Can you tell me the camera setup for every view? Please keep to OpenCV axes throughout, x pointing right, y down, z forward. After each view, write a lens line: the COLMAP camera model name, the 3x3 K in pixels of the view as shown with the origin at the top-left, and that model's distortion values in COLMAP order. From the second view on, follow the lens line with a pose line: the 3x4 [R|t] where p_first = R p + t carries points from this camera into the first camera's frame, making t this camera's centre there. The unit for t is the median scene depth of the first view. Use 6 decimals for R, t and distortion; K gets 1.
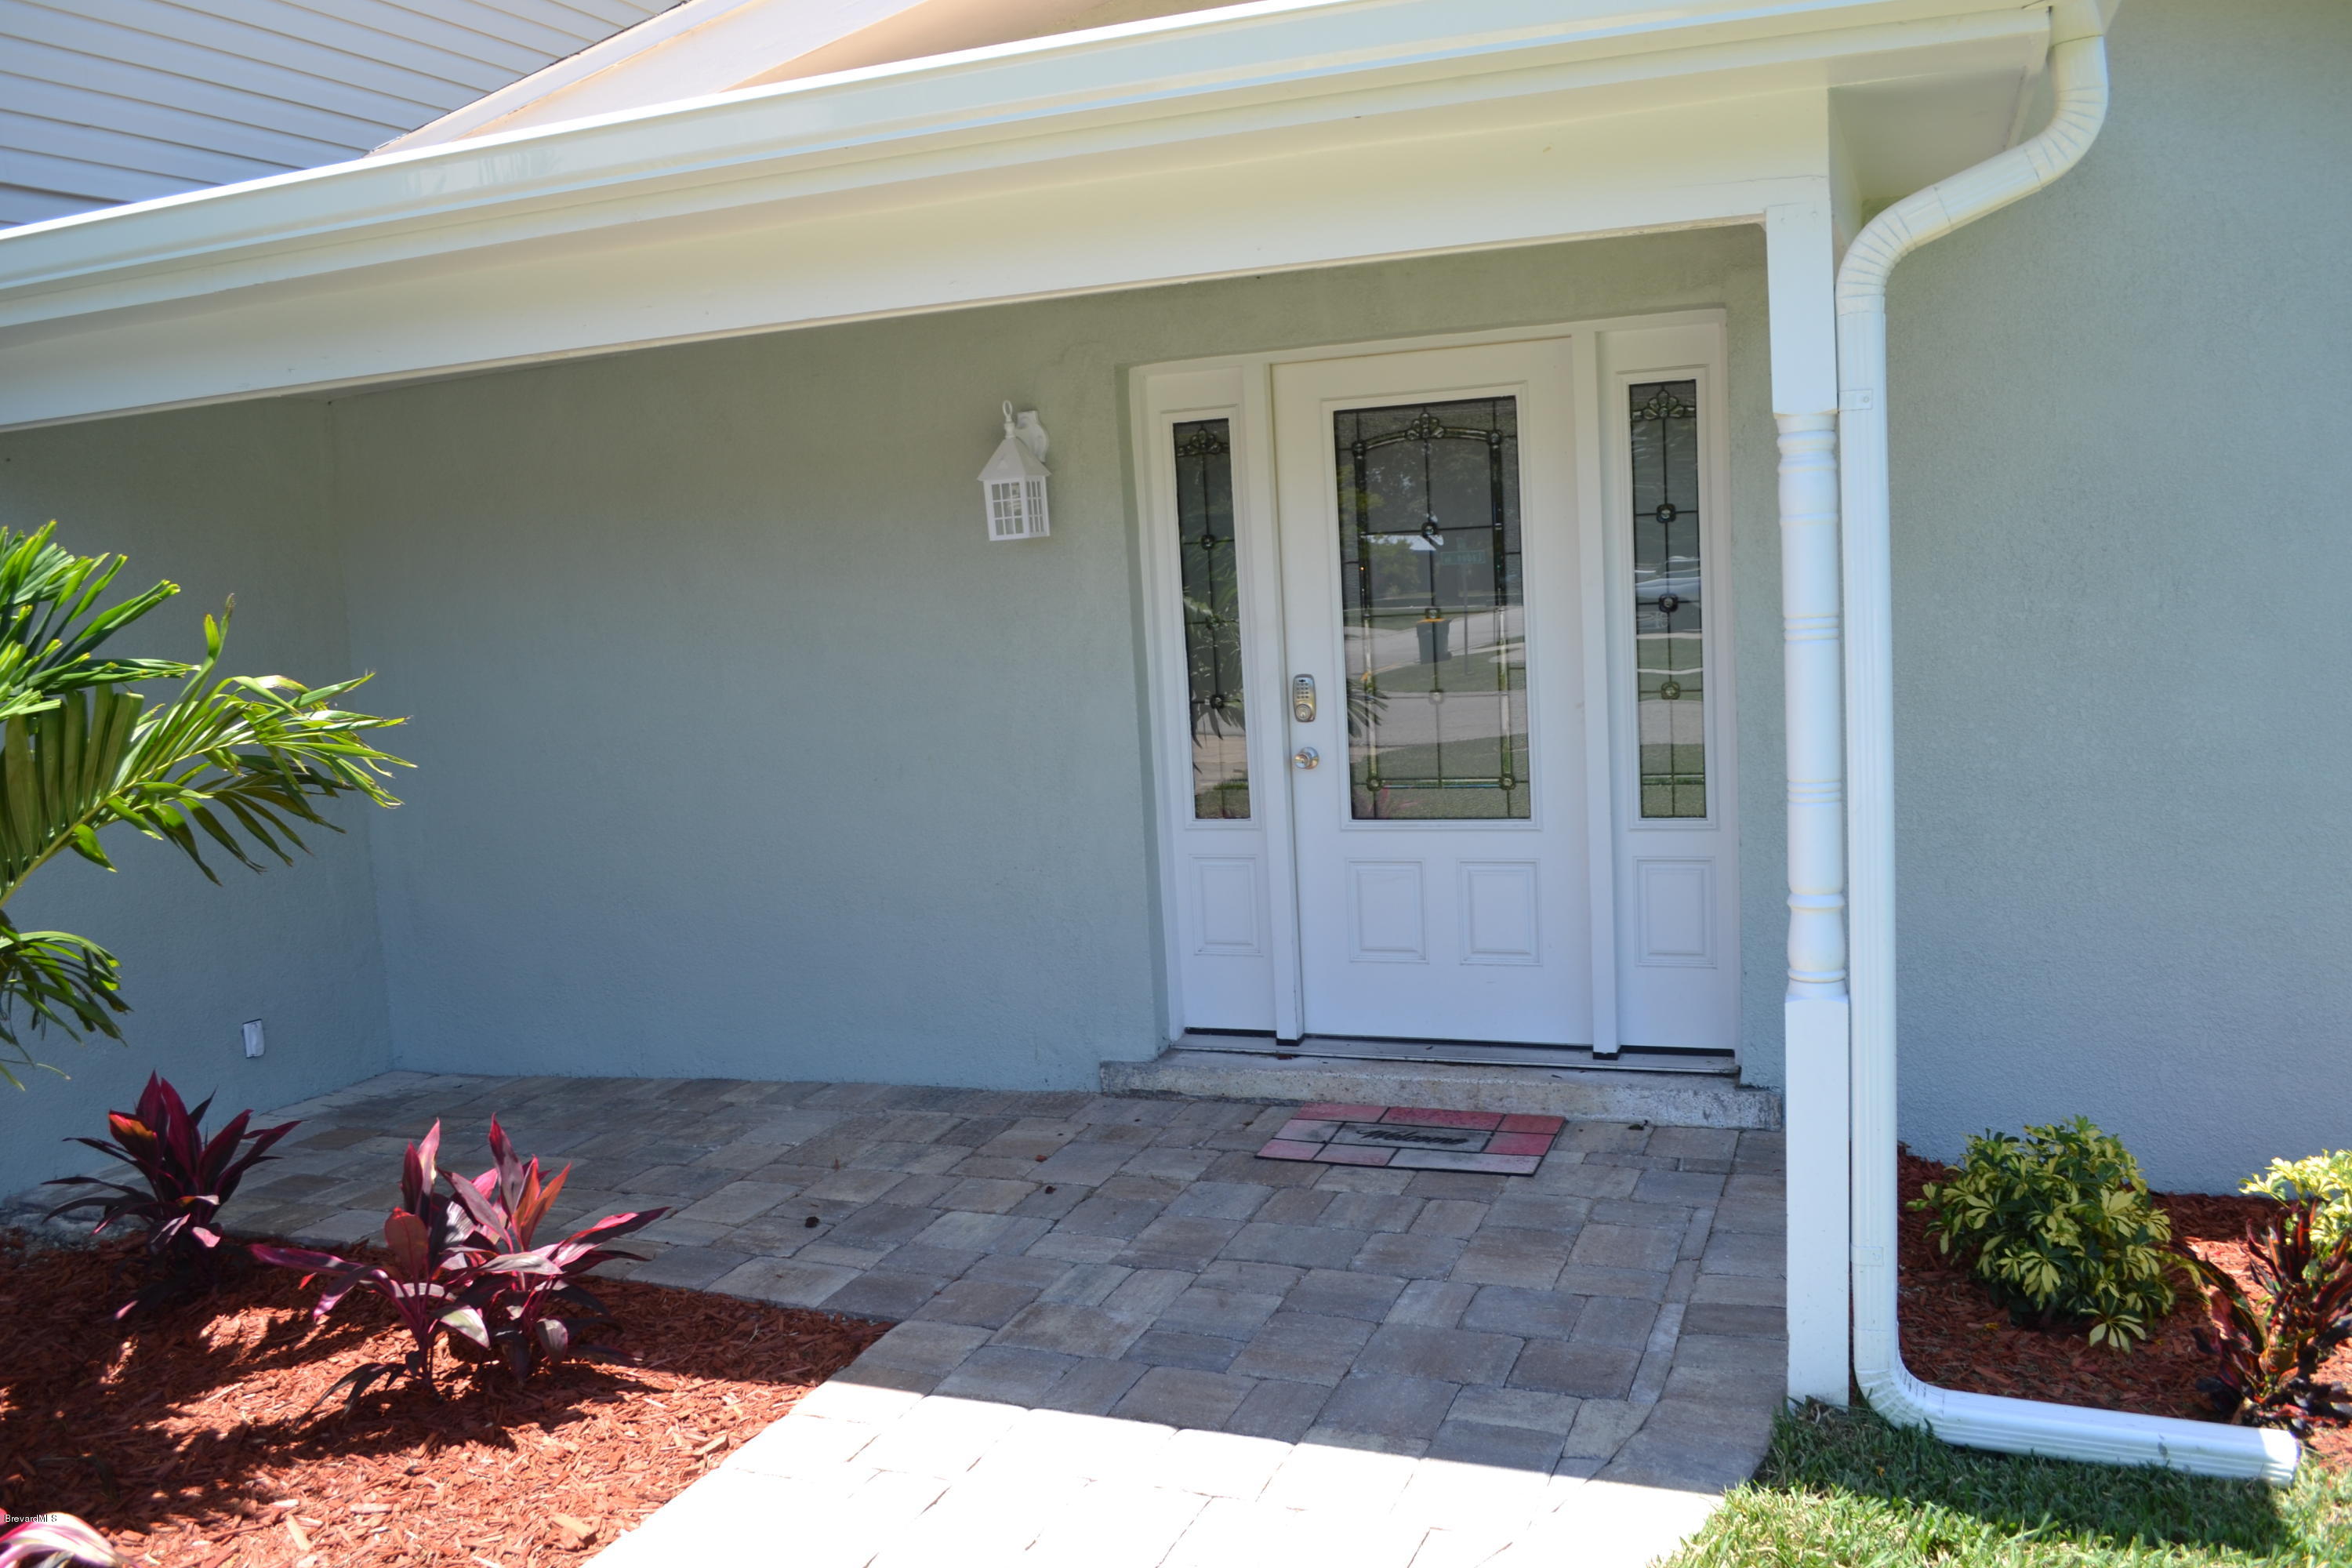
lens RADIAL K [[1887.1, 0, 1146.4], [0, 1887.1, 823.2], [0, 0, 1]] dist [-0.081836, 0.007138]
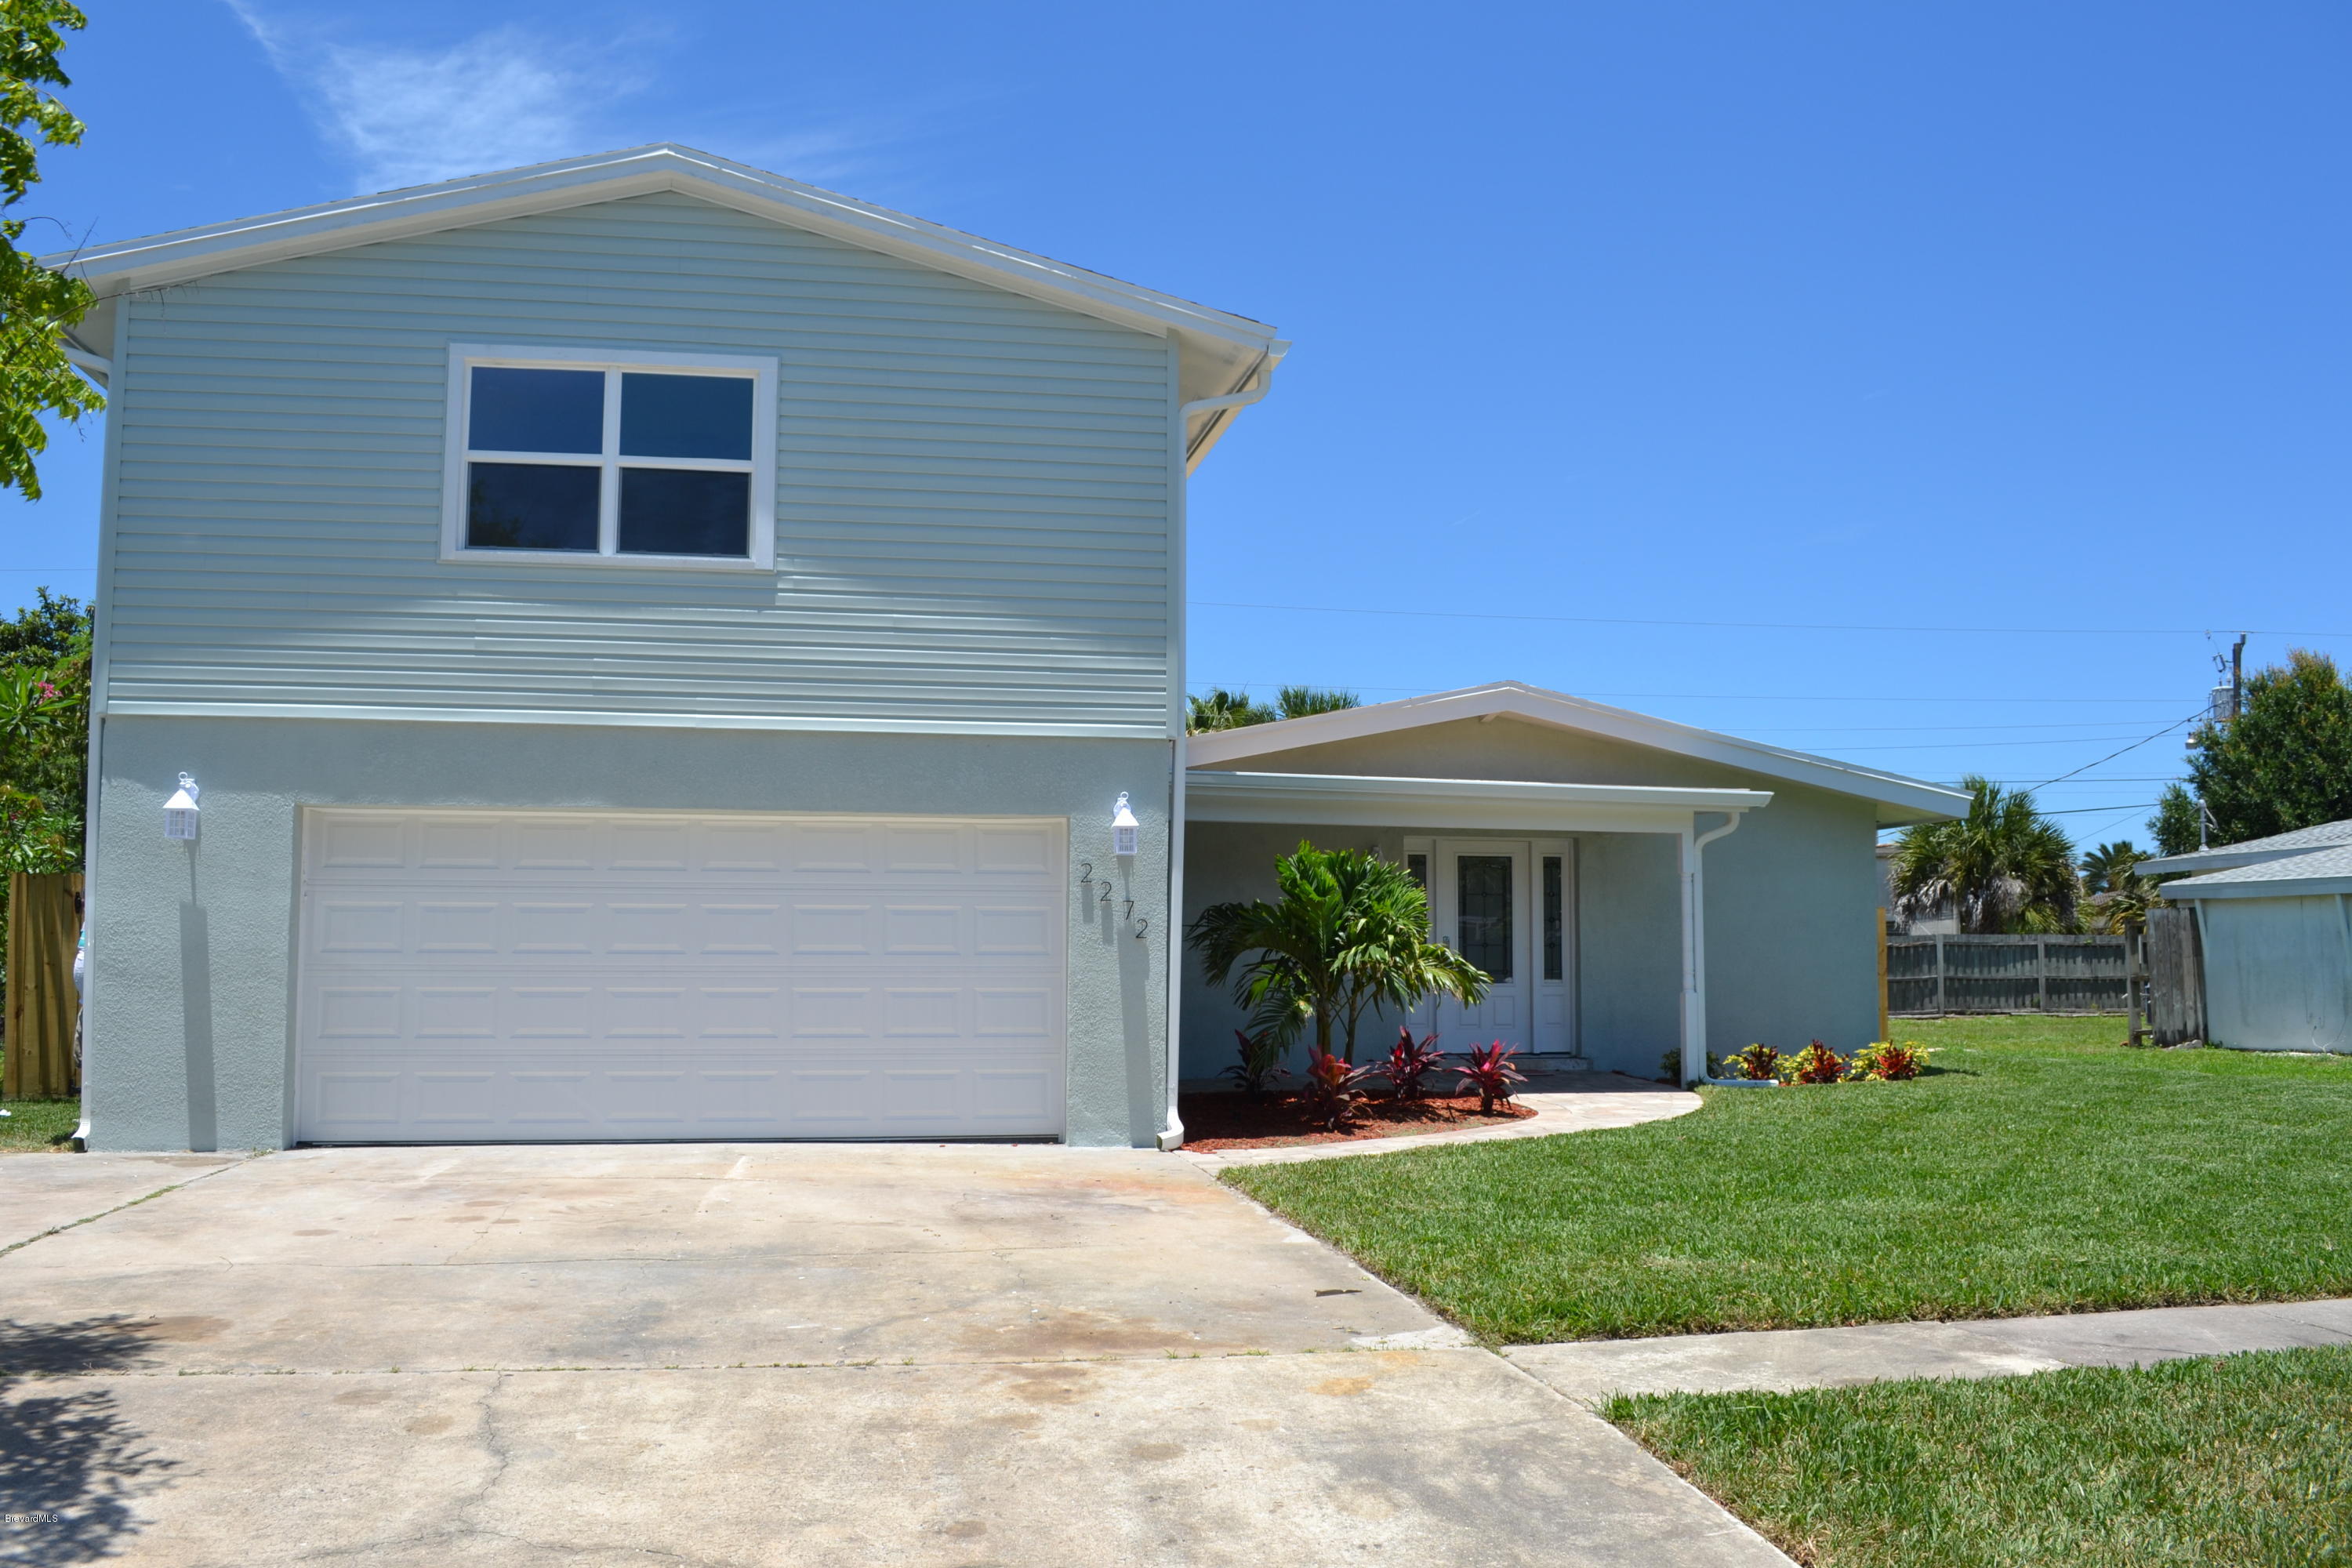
lens RADIAL K [[1887.1, 0, 1146.4], [0, 1887.1, 823.2], [0, 0, 1]] dist [-0.081836, 0.007138]
pose [[0.839830, 0.101571, 0.533262, -2.132659], [0.015050, 0.977605, -0.209908, 0.408064], [-0.542640, 0.184313, 0.819494, -1.410274]]
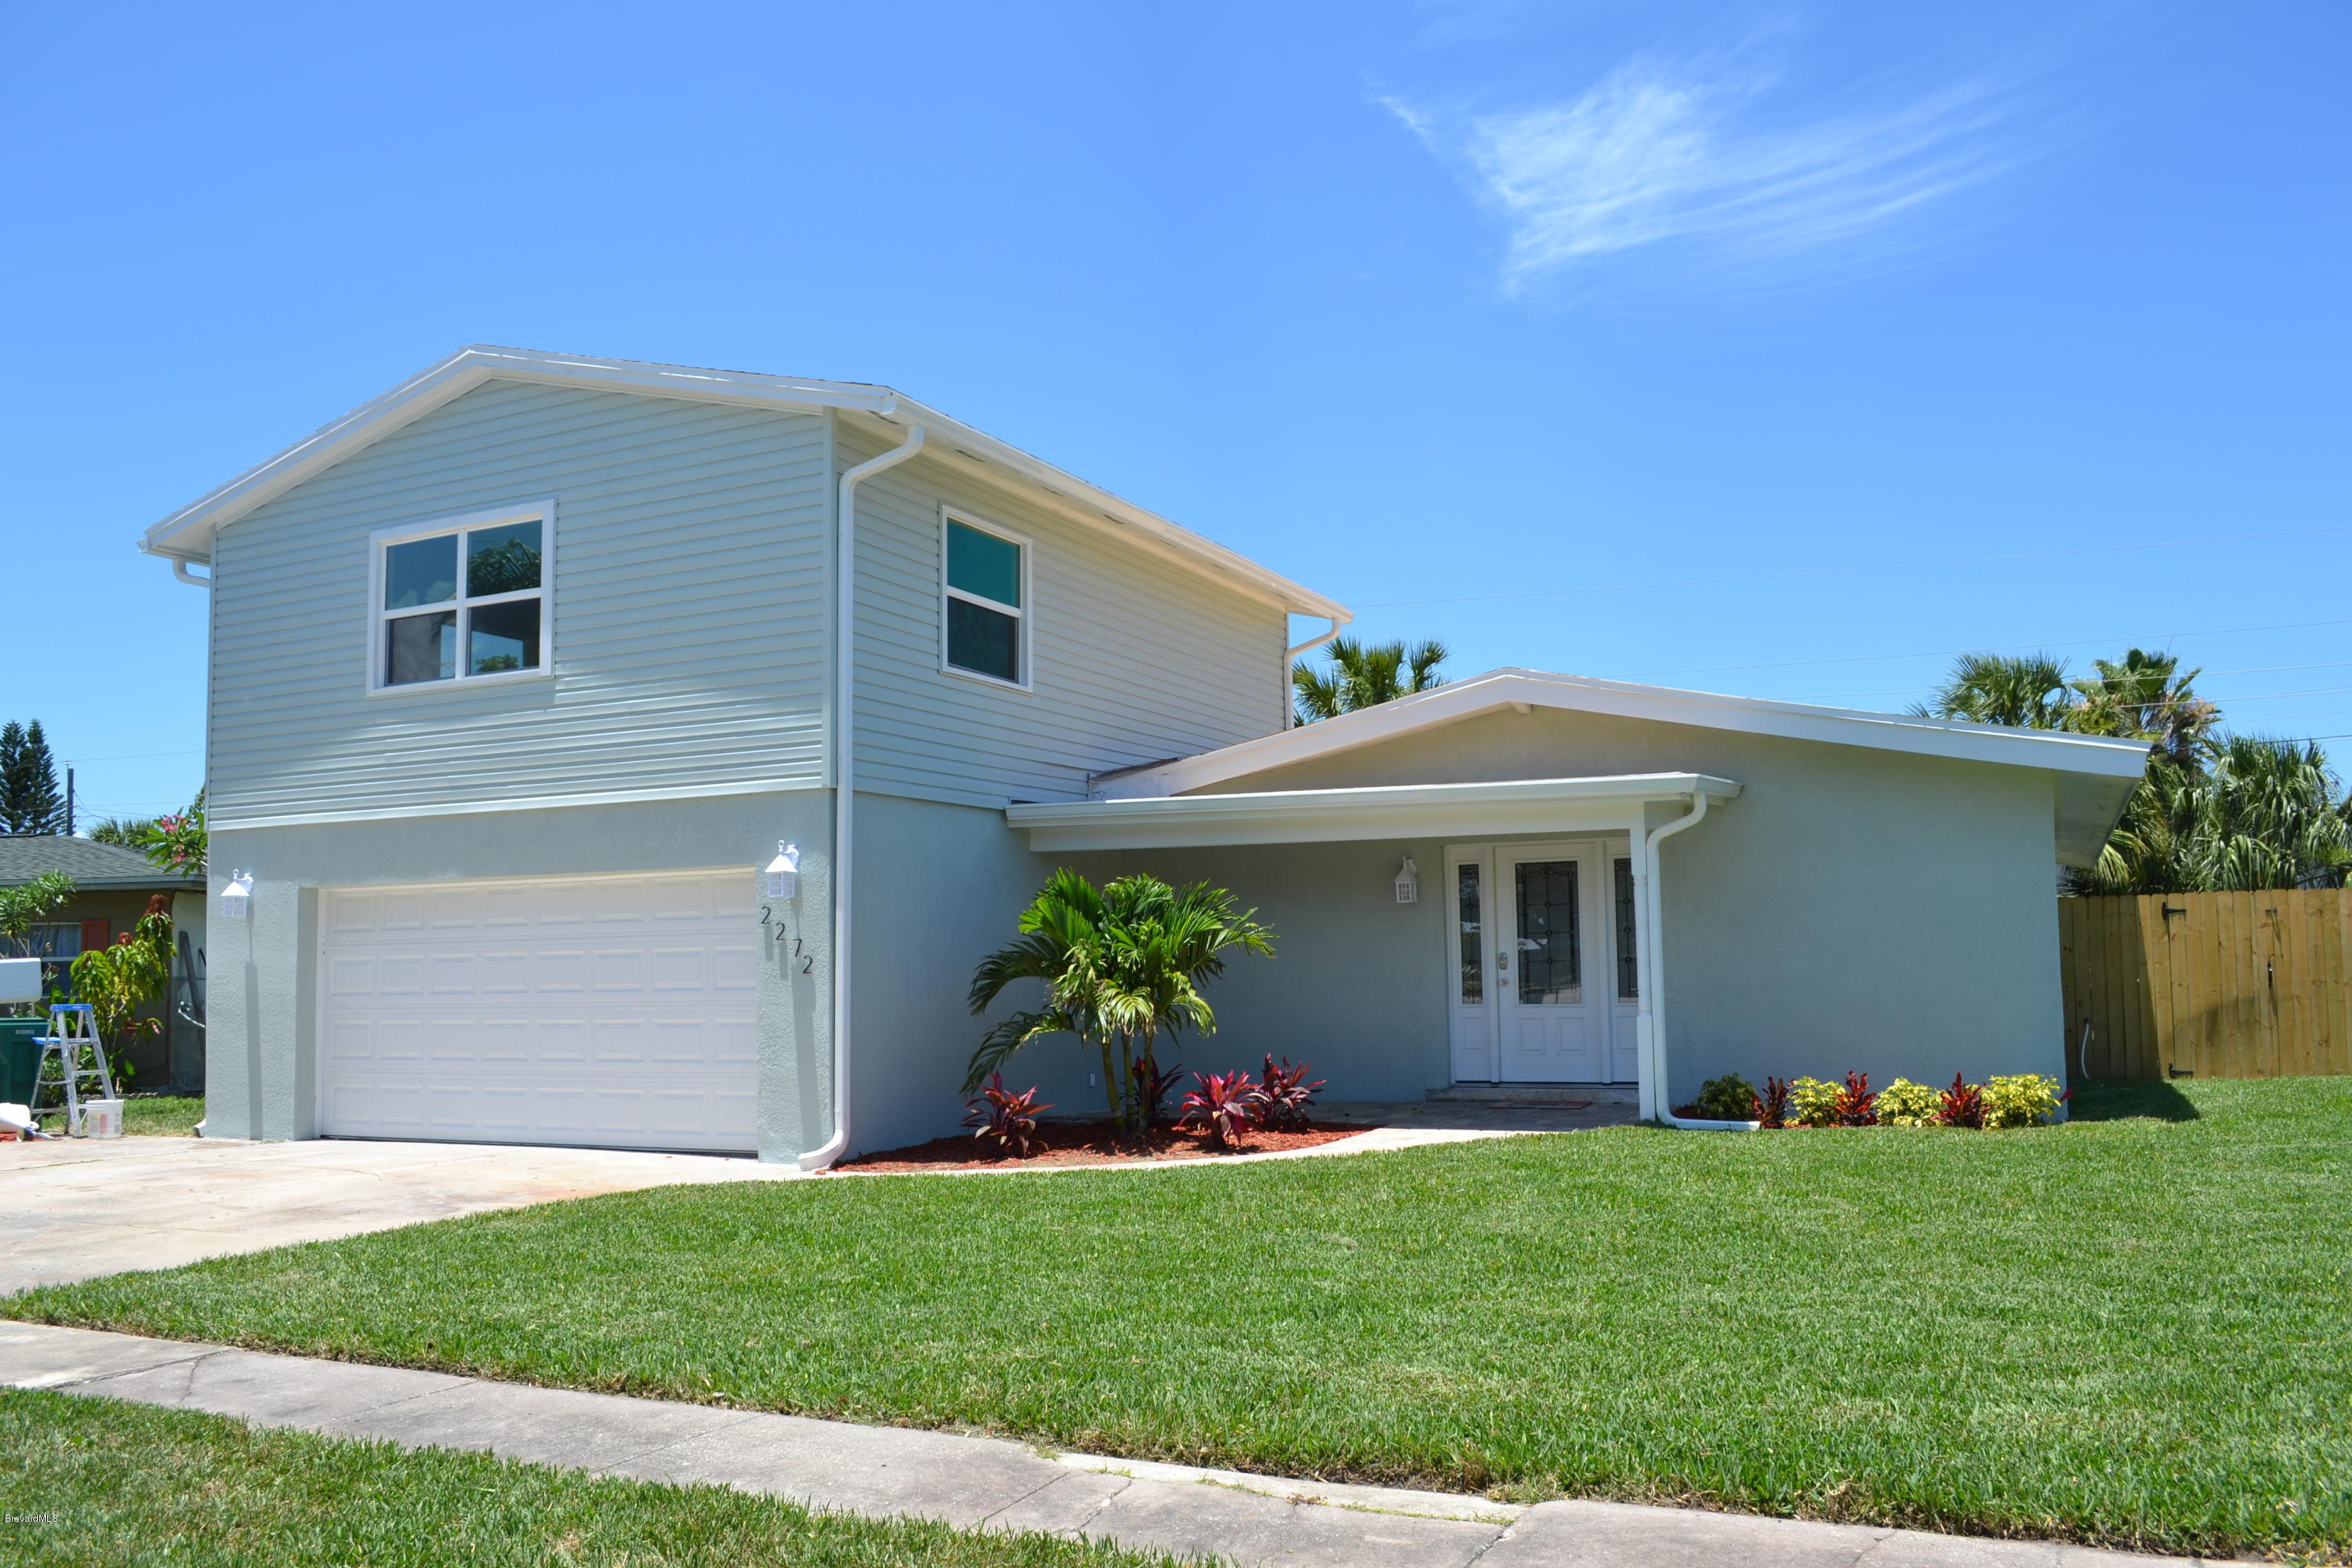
lens RADIAL K [[1887.1, 0, 1146.4], [0, 1887.1, 823.2], [0, 0, 1]] dist [-0.081836, 0.007138]
pose [[0.997712, 0.038855, -0.055324, -0.321892], [-0.049376, 0.977779, -0.203742, 0.352936], [0.046178, 0.206007, 0.977460, -1.948449]]
